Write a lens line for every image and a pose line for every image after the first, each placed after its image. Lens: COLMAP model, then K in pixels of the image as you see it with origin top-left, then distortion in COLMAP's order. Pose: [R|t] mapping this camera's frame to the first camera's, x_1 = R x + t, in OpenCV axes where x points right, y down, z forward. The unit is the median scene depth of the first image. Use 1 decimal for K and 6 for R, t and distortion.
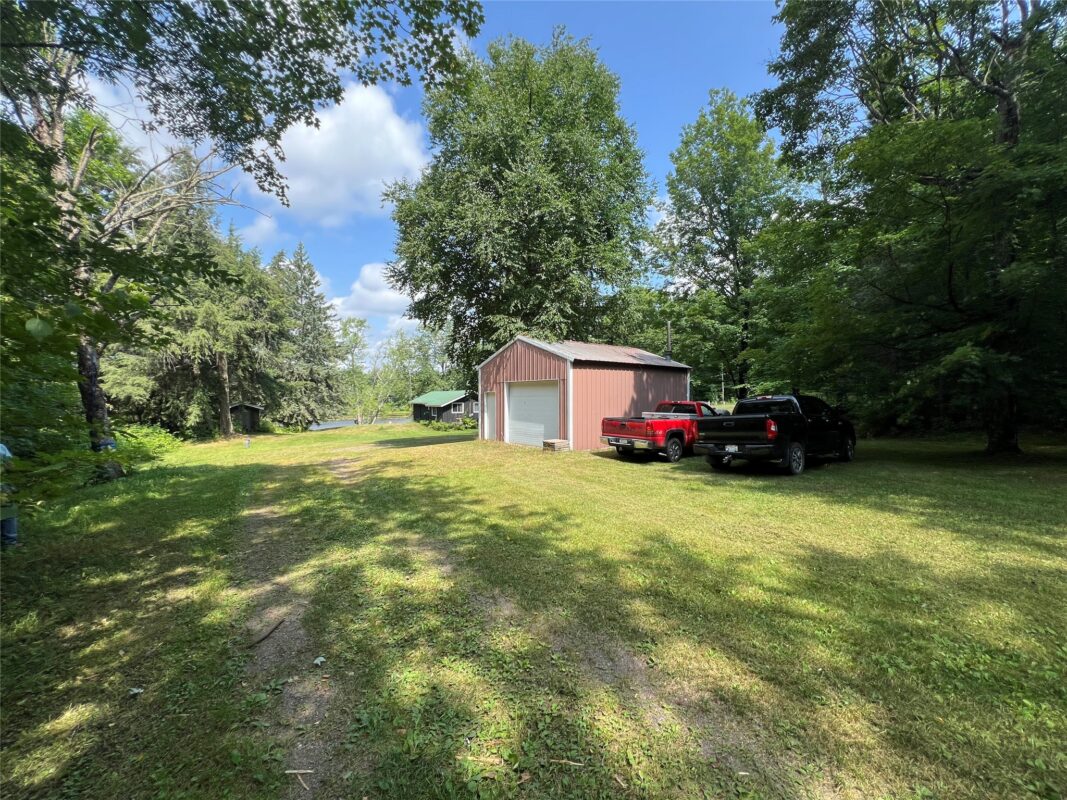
lens RADIAL K [[424.2, 0, 533.5], [0, 424.2, 400.0], [0, 0, 1]] dist [0.001176, 0.000012]
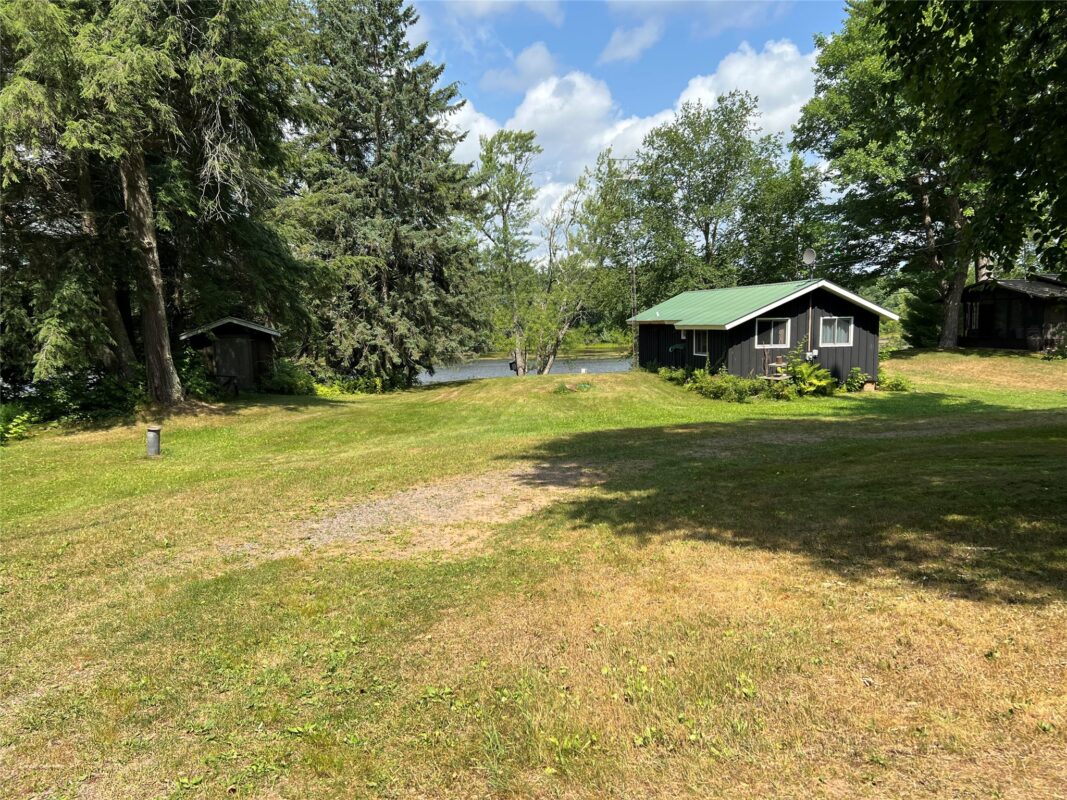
lens RADIAL K [[800.8, 0, 533.5], [0, 800.8, 400.0], [0, 0, 1]] dist [0.085361, -0.099316]
pose [[0.926018, 0.032007, -0.376119, -0.109500], [0.004255, 0.995450, 0.095188, 0.009238], [0.377455, -0.089746, 0.921669, 0.320069]]
